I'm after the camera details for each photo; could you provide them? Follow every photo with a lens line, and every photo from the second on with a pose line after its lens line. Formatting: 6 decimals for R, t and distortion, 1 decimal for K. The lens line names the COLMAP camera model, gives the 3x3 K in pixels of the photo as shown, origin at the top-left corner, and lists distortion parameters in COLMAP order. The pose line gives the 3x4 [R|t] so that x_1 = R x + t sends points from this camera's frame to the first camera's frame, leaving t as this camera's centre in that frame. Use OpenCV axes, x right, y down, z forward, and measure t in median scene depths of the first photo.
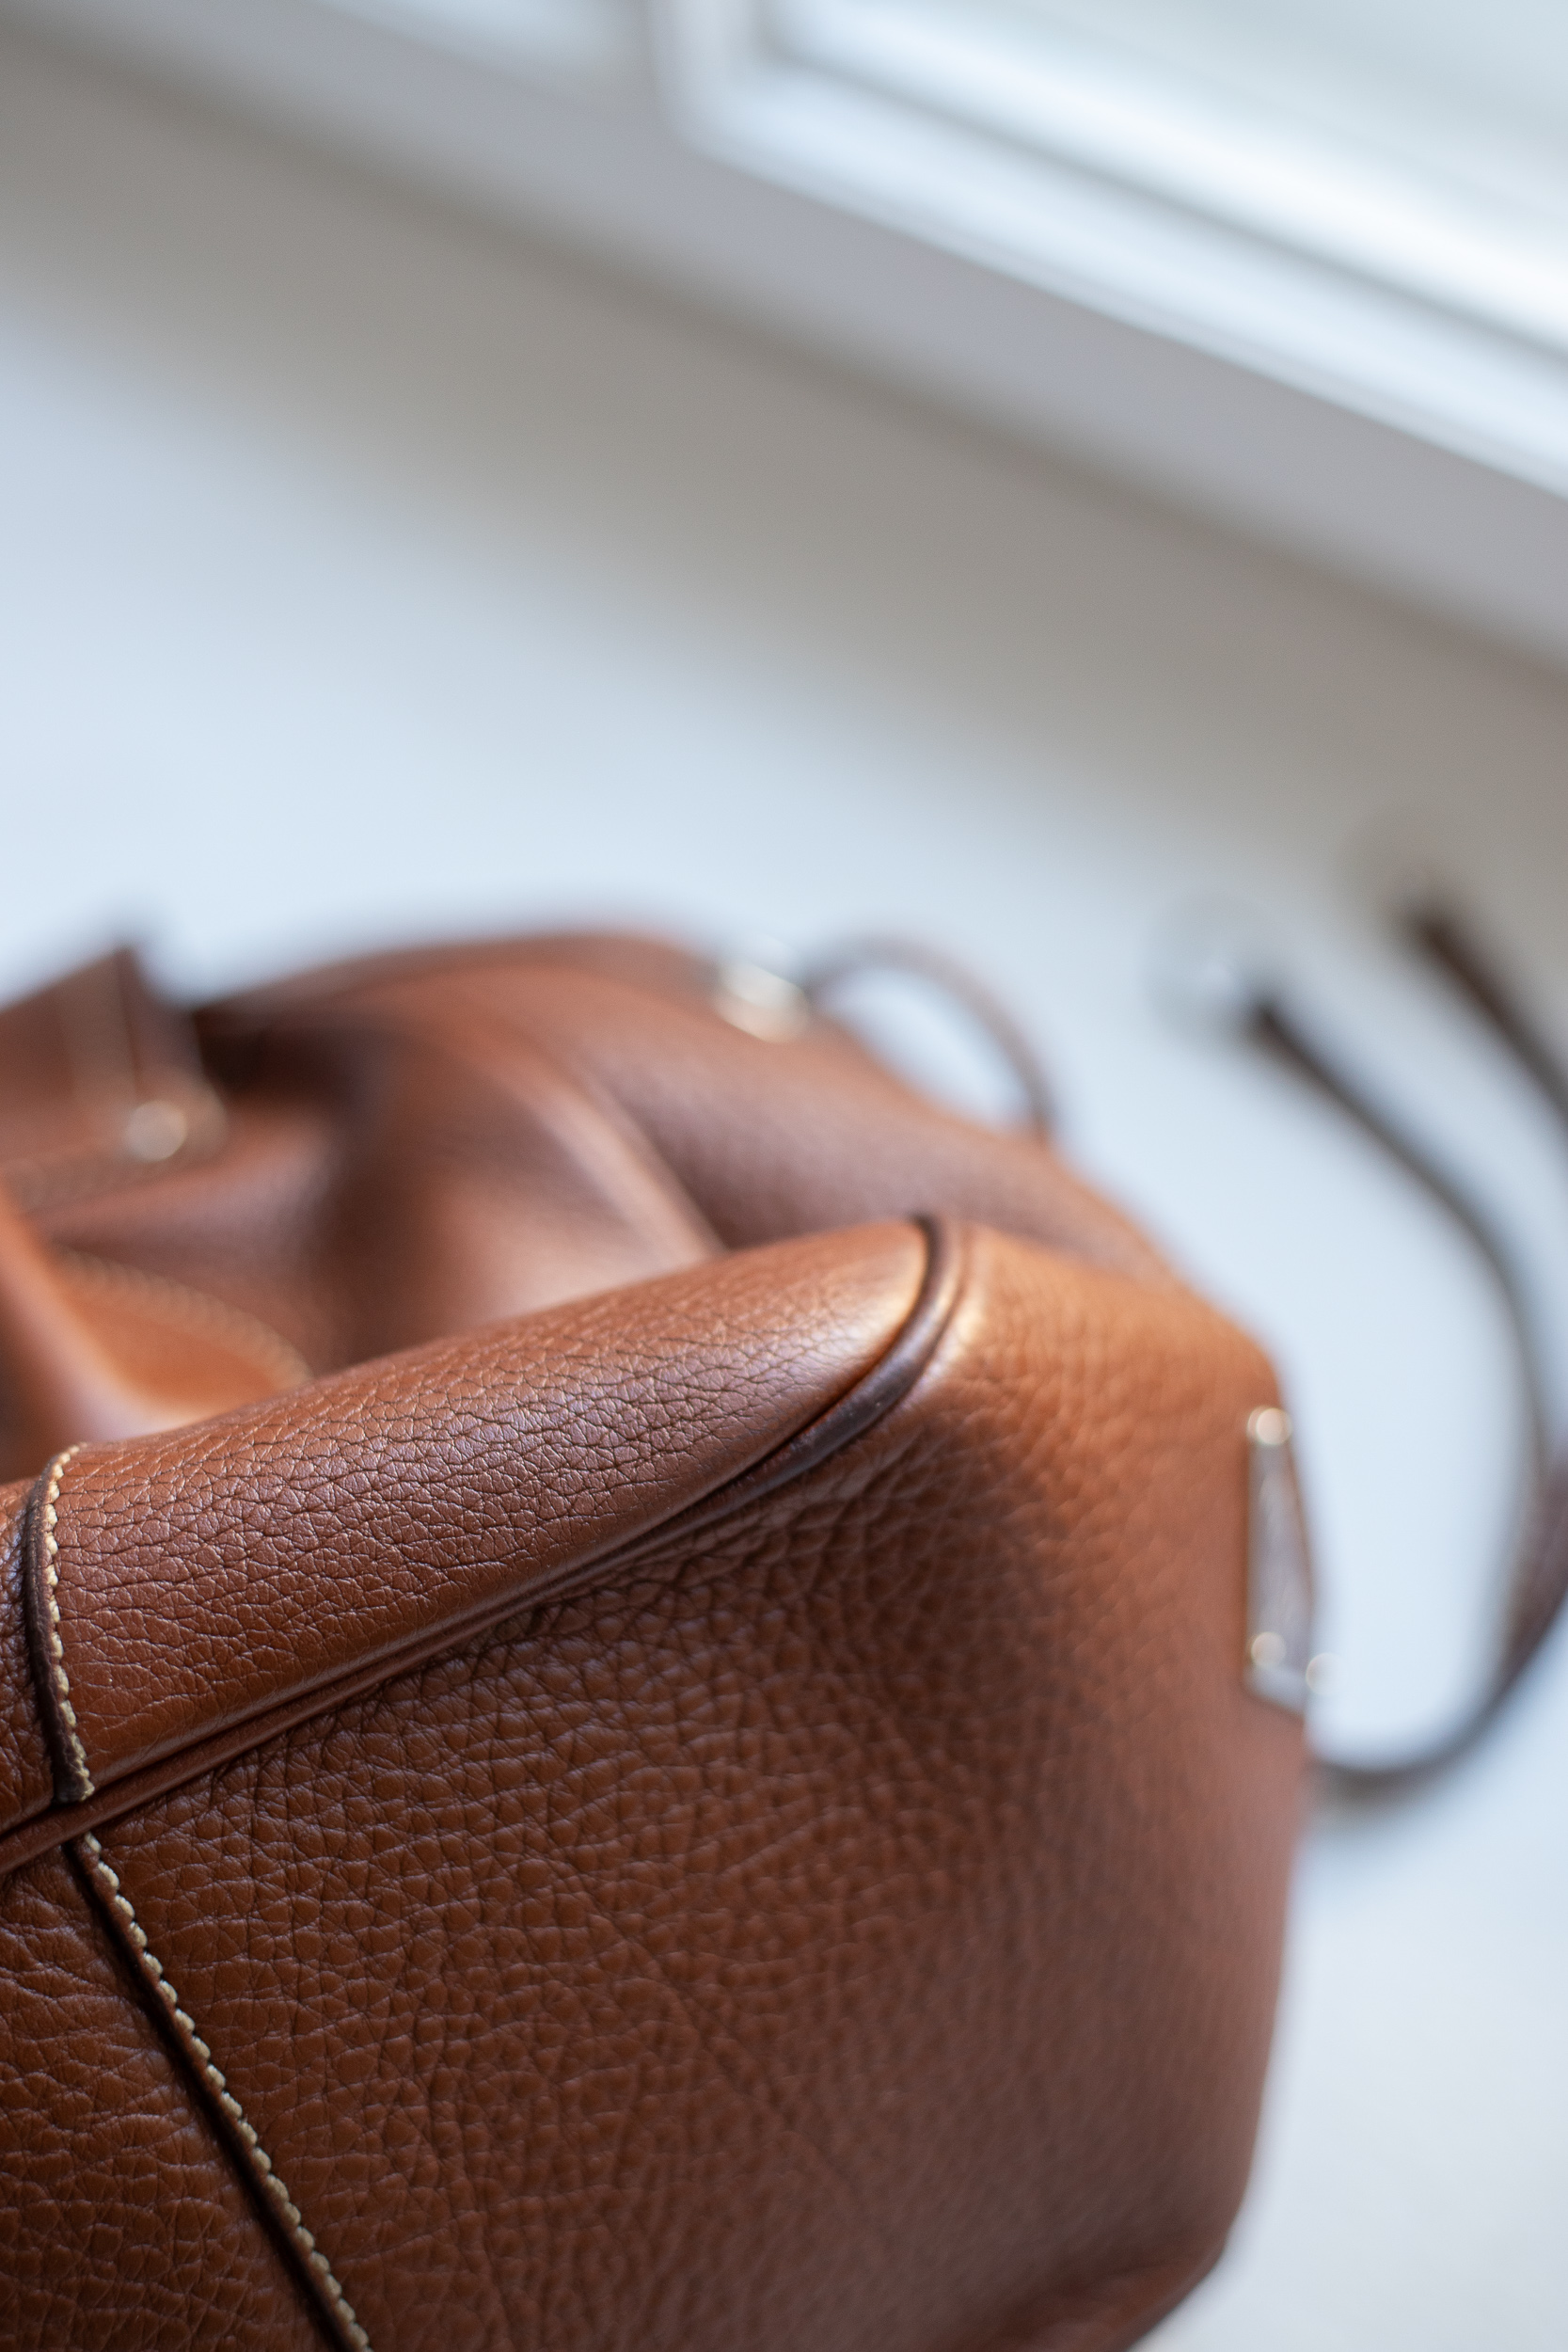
lens RADIAL K [[3489.0, 0, 782.0], [0, 3489.0, 1175.2], [0, 0, 1]] dist [-0.059558, 0.000000]
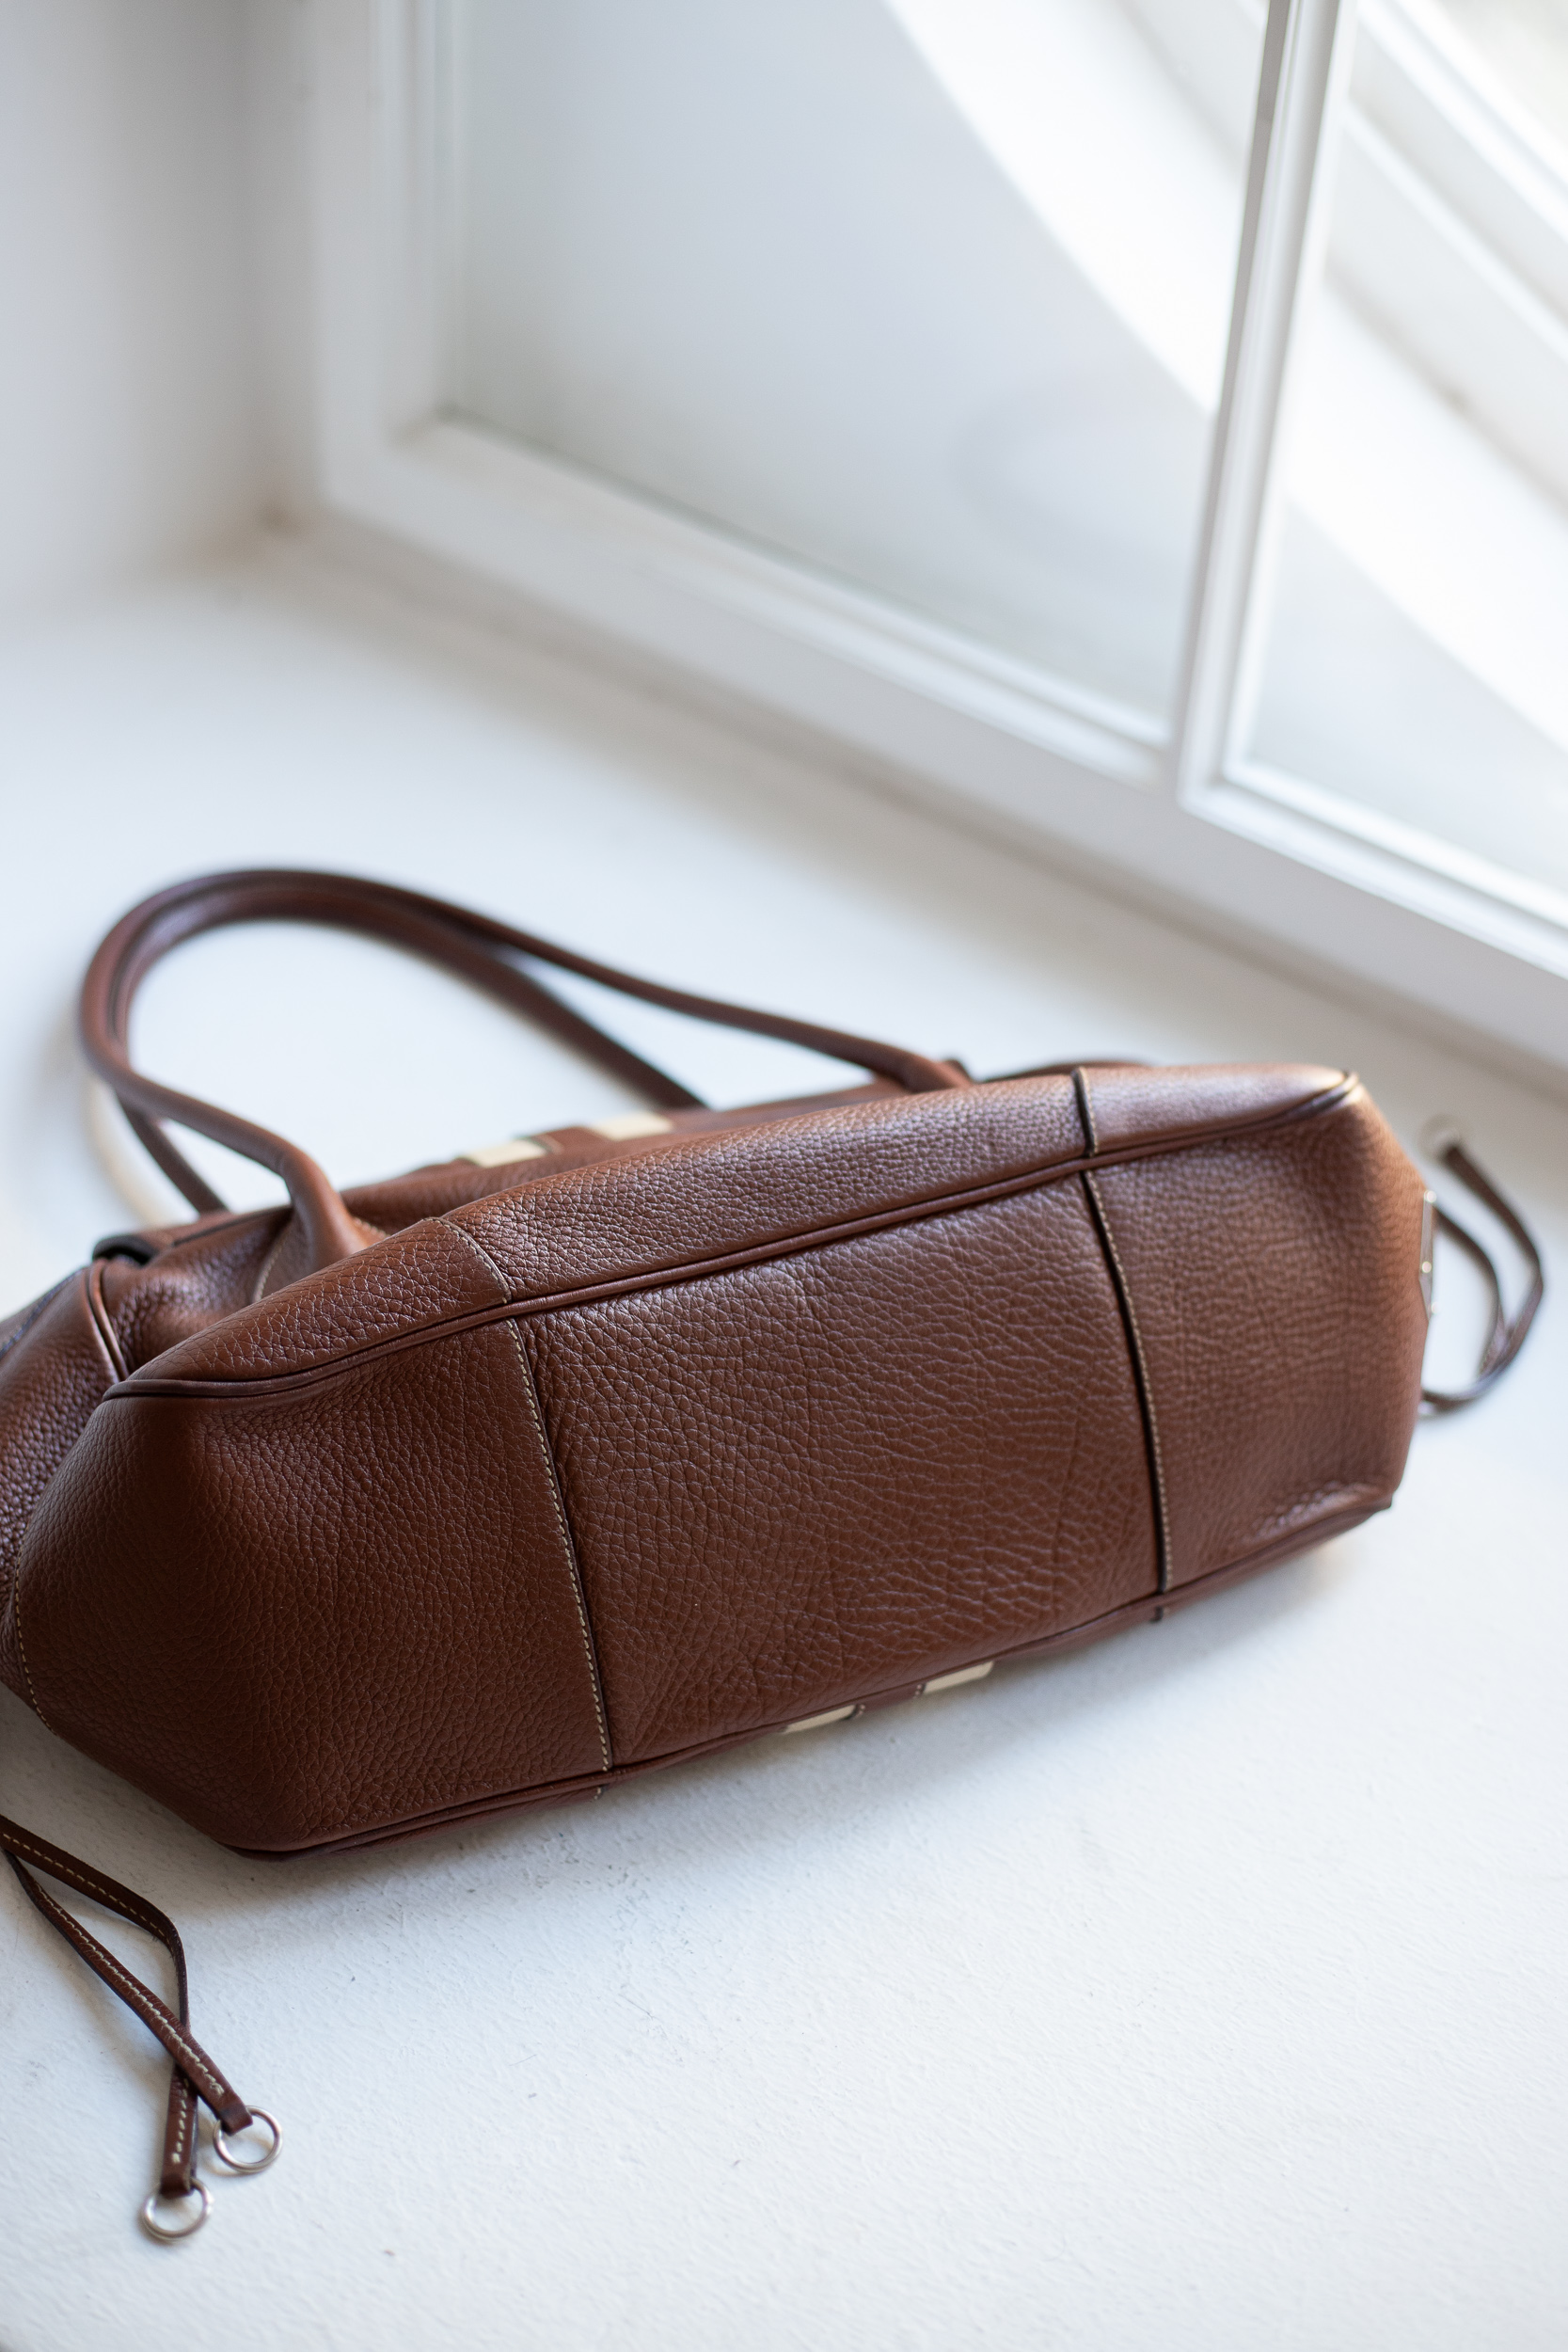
lens RADIAL K [[3489.0, 0, 788.0], [0, 3489.0, 1175.9], [0, 0, 1]] dist [-0.059558, 0.000000]
pose [[0.987768, 0.145039, 0.057254, -0.626822], [-0.118390, 0.936538, -0.329971, 1.223506], [-0.101479, 0.319157, 0.942253, -1.861108]]
